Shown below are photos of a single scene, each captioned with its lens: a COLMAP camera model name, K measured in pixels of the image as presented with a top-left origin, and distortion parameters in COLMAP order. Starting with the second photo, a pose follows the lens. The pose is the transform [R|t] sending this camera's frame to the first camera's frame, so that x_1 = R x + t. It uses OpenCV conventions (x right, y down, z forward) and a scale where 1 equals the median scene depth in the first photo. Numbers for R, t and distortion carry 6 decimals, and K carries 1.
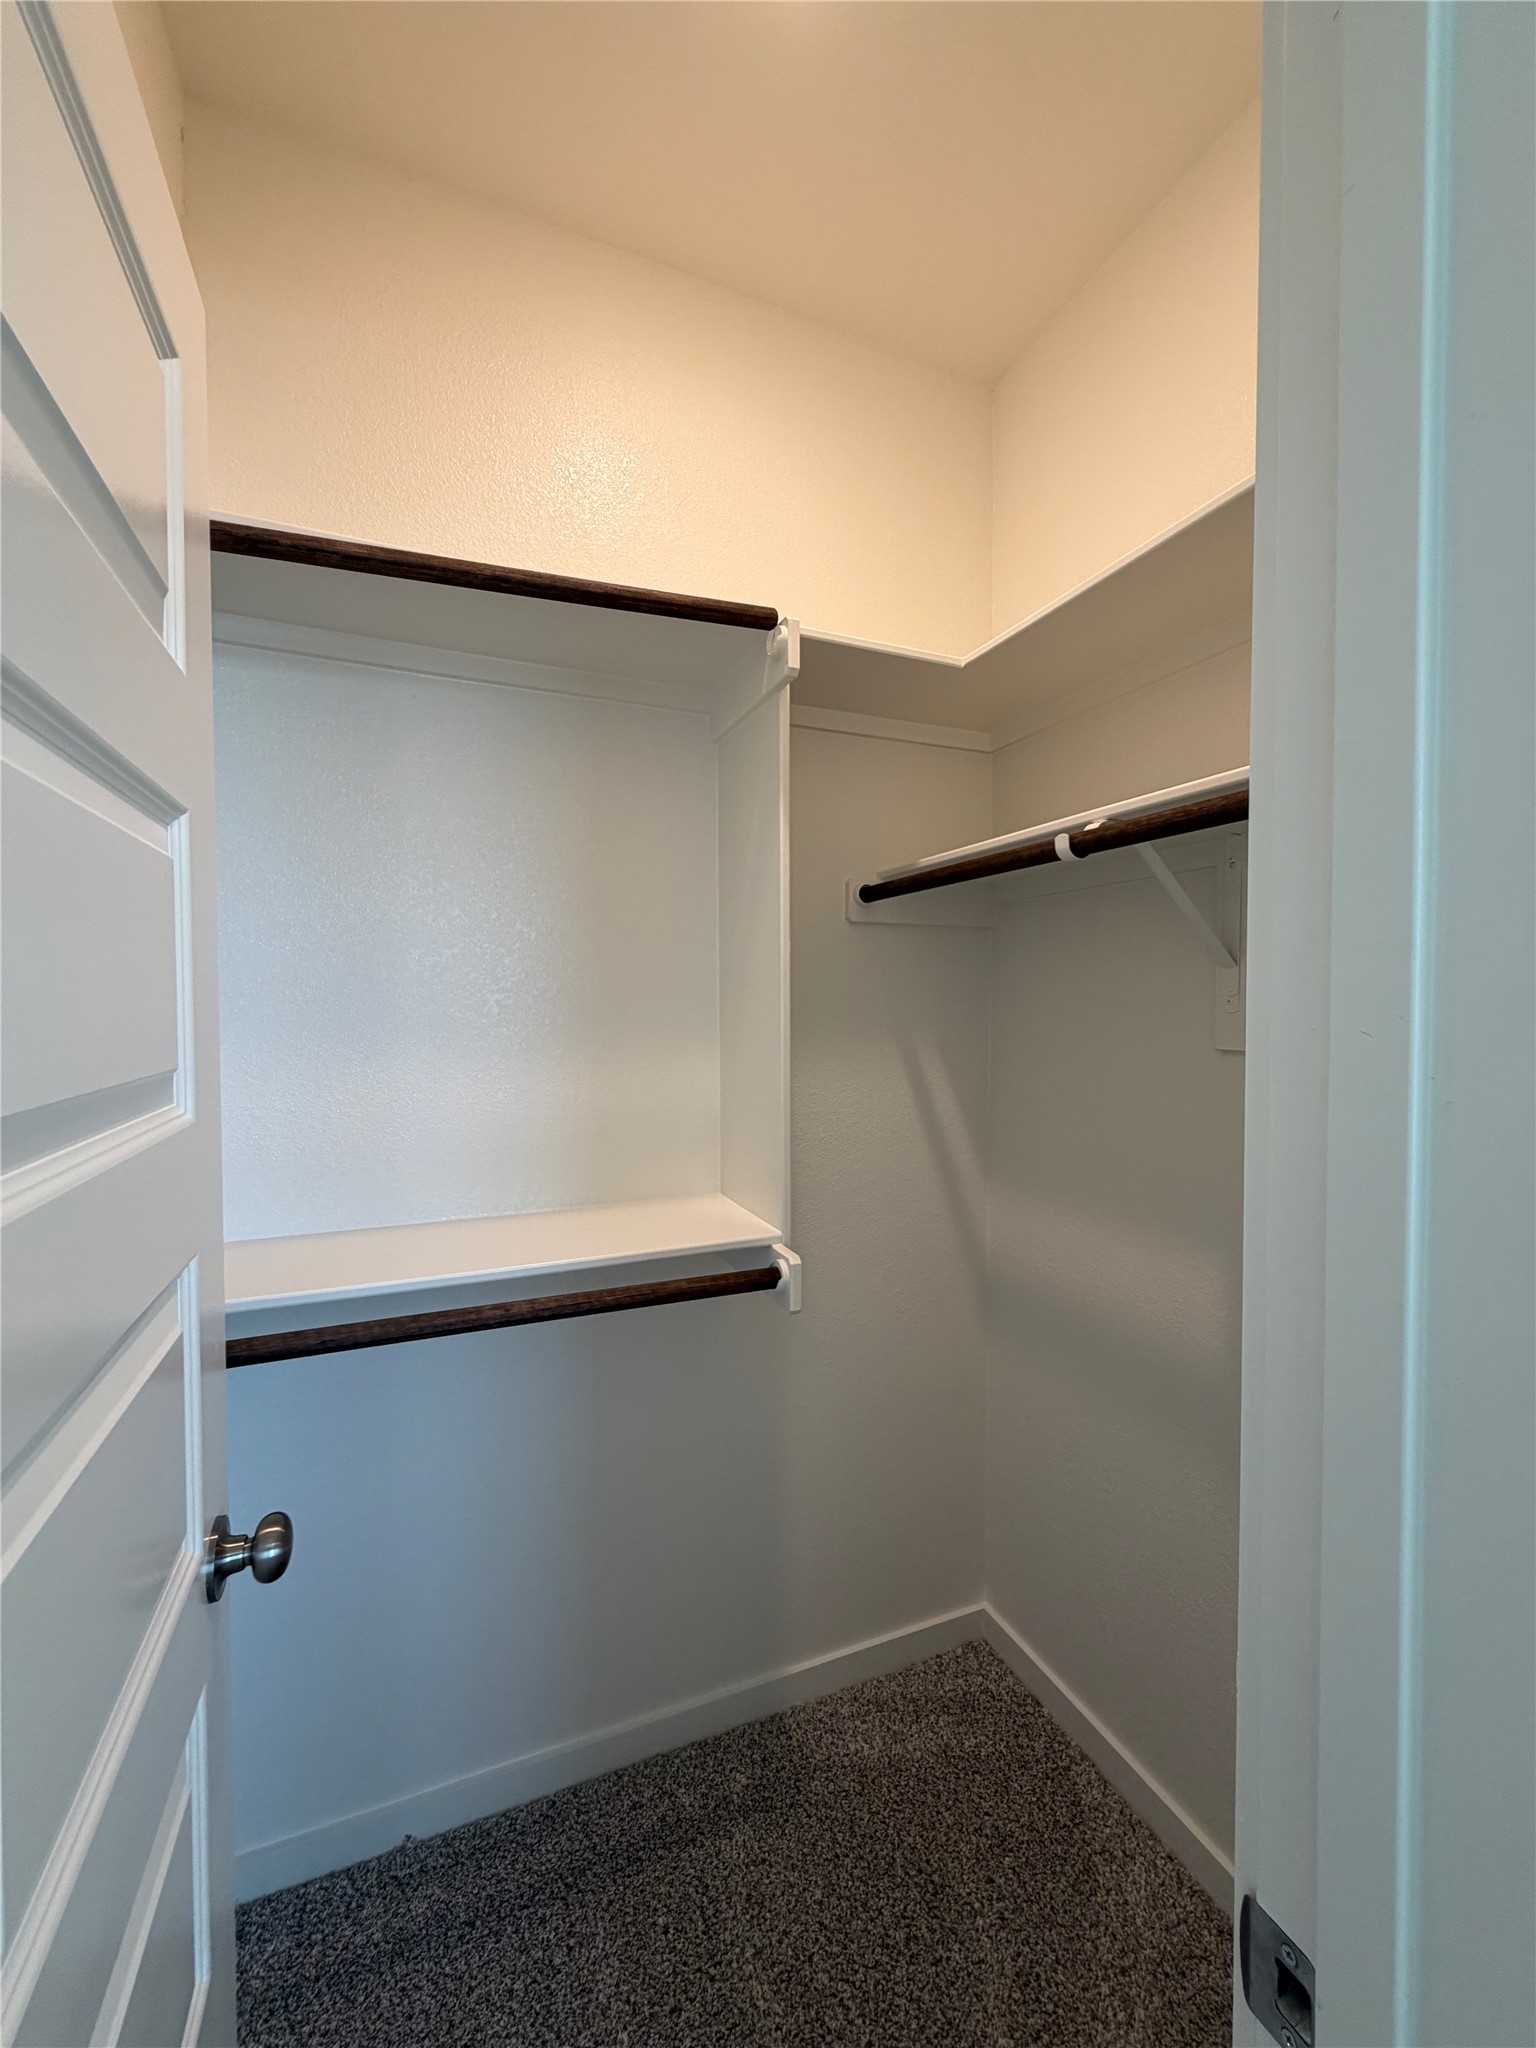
lens RADIAL K [[828.1, 0, 762.8], [0, 828.1, 1012.6], [0, 0, 1]] dist [0.002012, 0.000139]
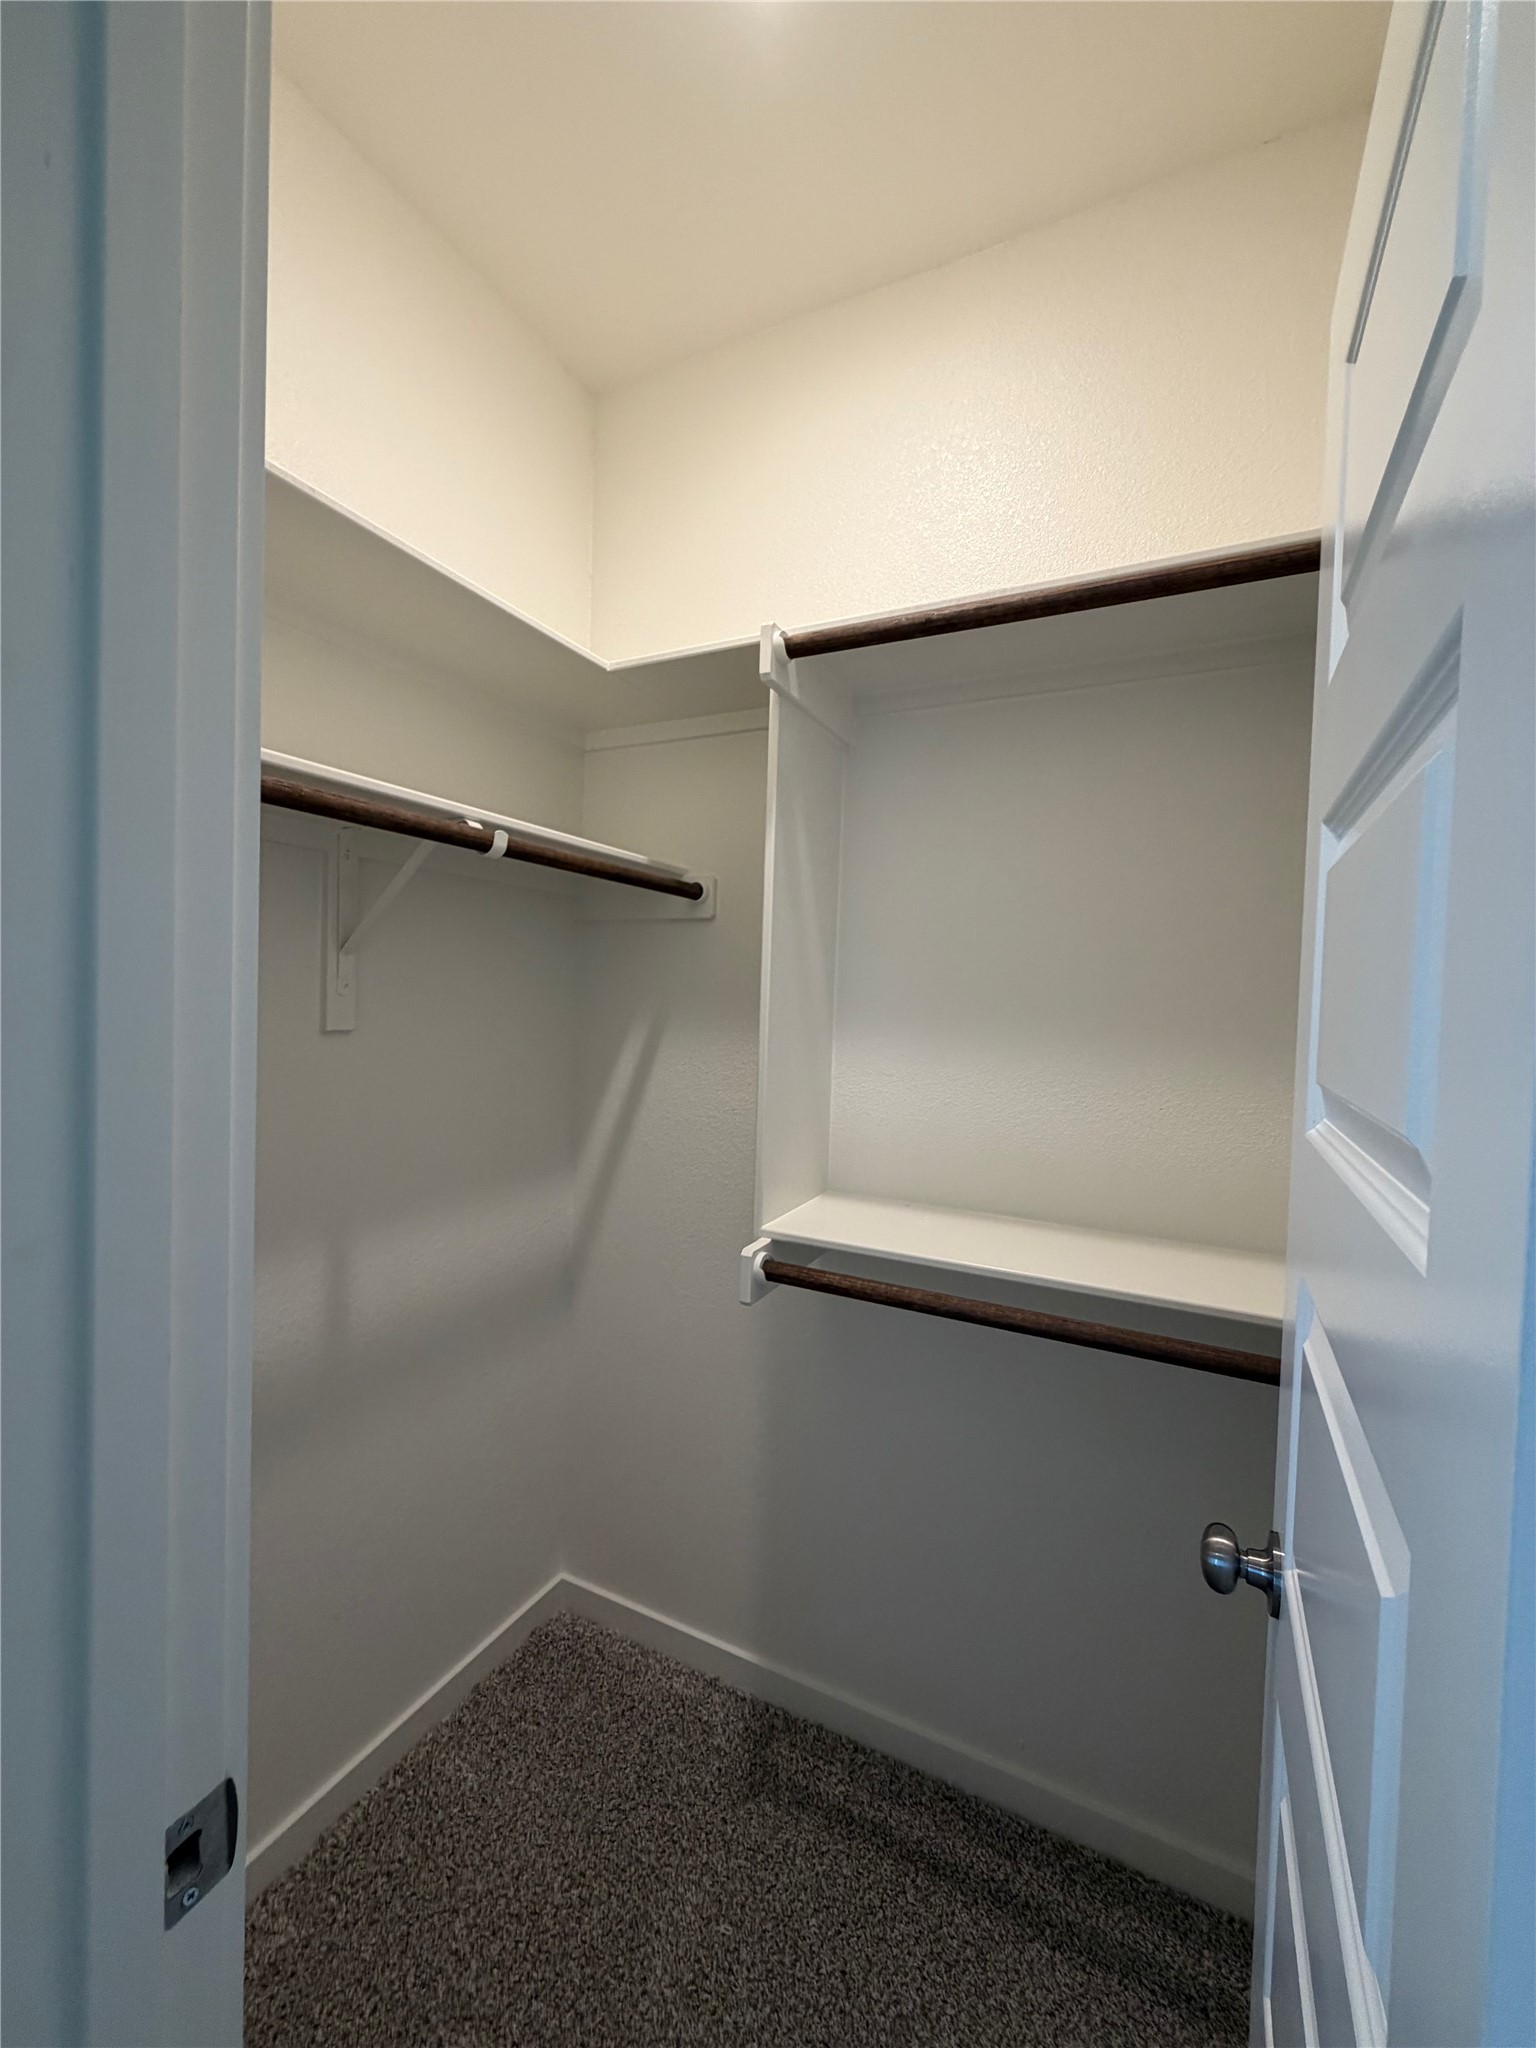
lens RADIAL K [[828.1, 0, 770.9], [0, 828.1, 1027.0], [0, 0, 1]] dist [0.002012, 0.000139]
pose [[0.649980, 0.045809, -0.758569, 0.330700], [-0.045756, 0.998730, 0.021107, 0.001831], [0.758572, 0.020990, 0.651251, 0.147802]]
